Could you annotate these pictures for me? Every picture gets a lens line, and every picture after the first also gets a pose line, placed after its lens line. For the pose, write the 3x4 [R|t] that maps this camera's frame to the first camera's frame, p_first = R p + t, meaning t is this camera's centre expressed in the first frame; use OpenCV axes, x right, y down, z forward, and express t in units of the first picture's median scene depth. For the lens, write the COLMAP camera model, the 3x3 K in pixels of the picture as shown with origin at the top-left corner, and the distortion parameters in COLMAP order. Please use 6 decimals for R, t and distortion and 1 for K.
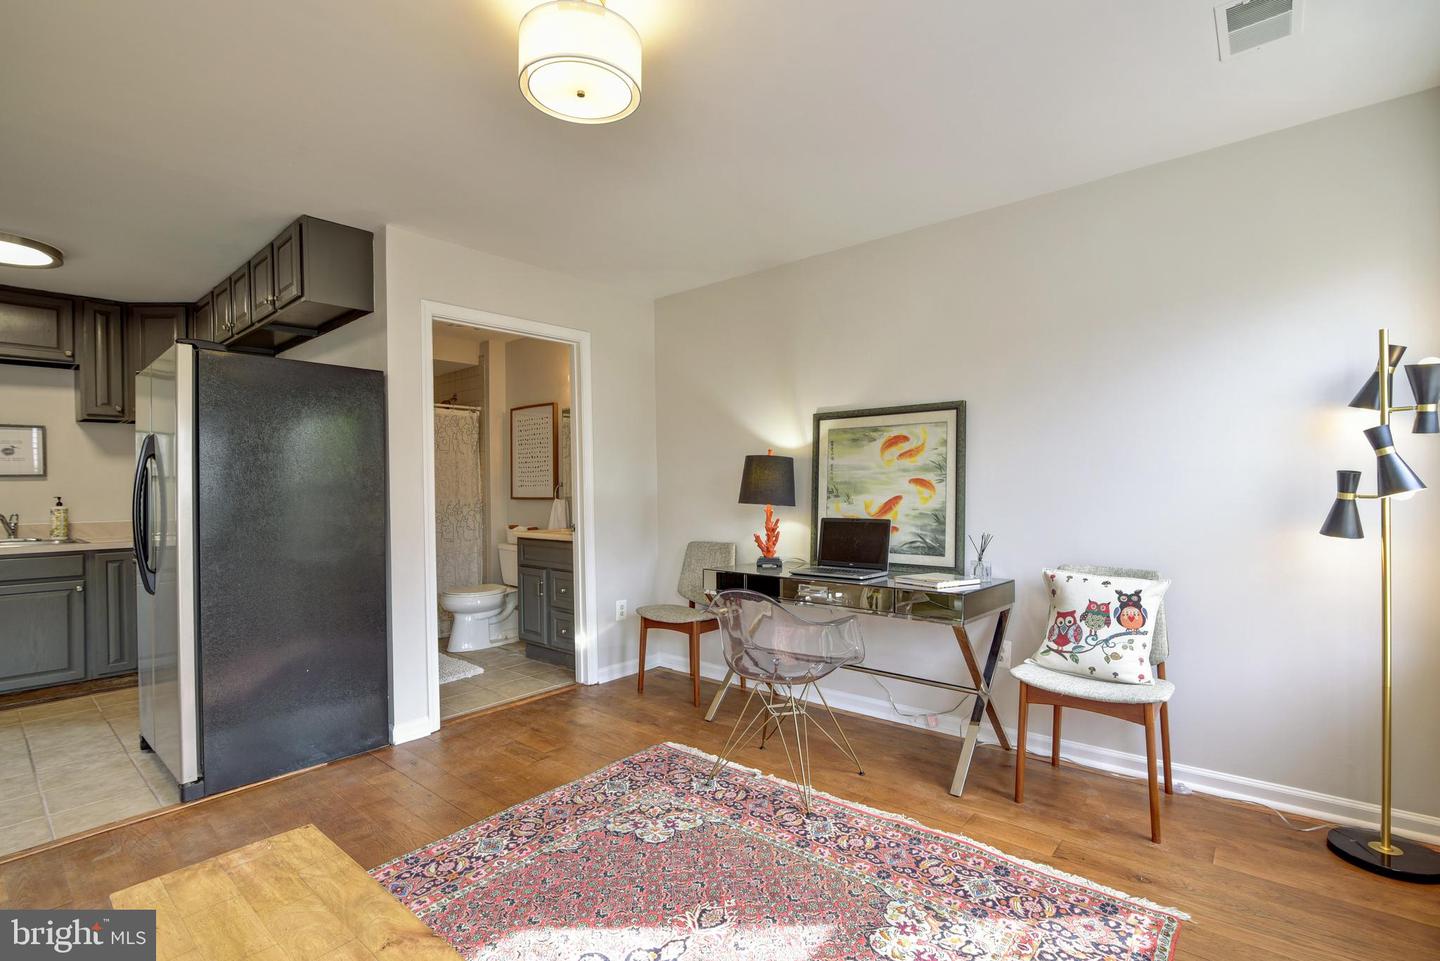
lens RADIAL K [[666.9, 0, 720.0], [0, 666.9, 480.5], [0, 0, 1]] dist [-0.016473, 0.000428]
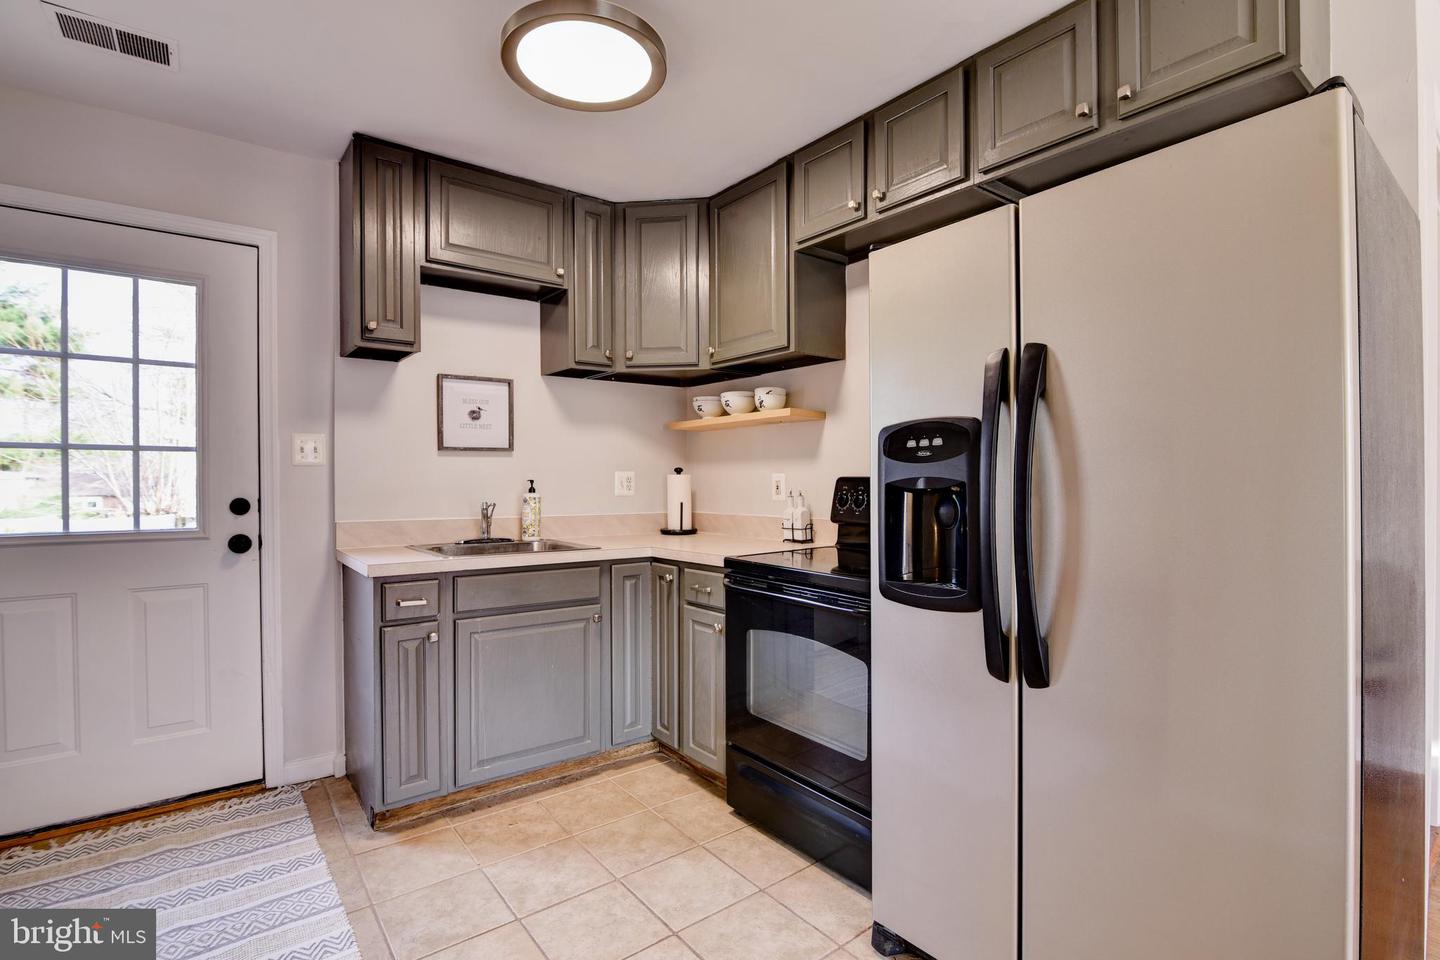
lens RADIAL K [[685.8, 0, 720.0], [0, 685.8, 480.0], [0, 0, 1]] dist [-0.017921, 0.000056]
pose [[0.980108, 0.010068, -0.198207, -0.411023], [-0.009040, 0.999941, 0.006092, 0.011588], [0.198257, -0.004179, 0.980141, 0.197935]]
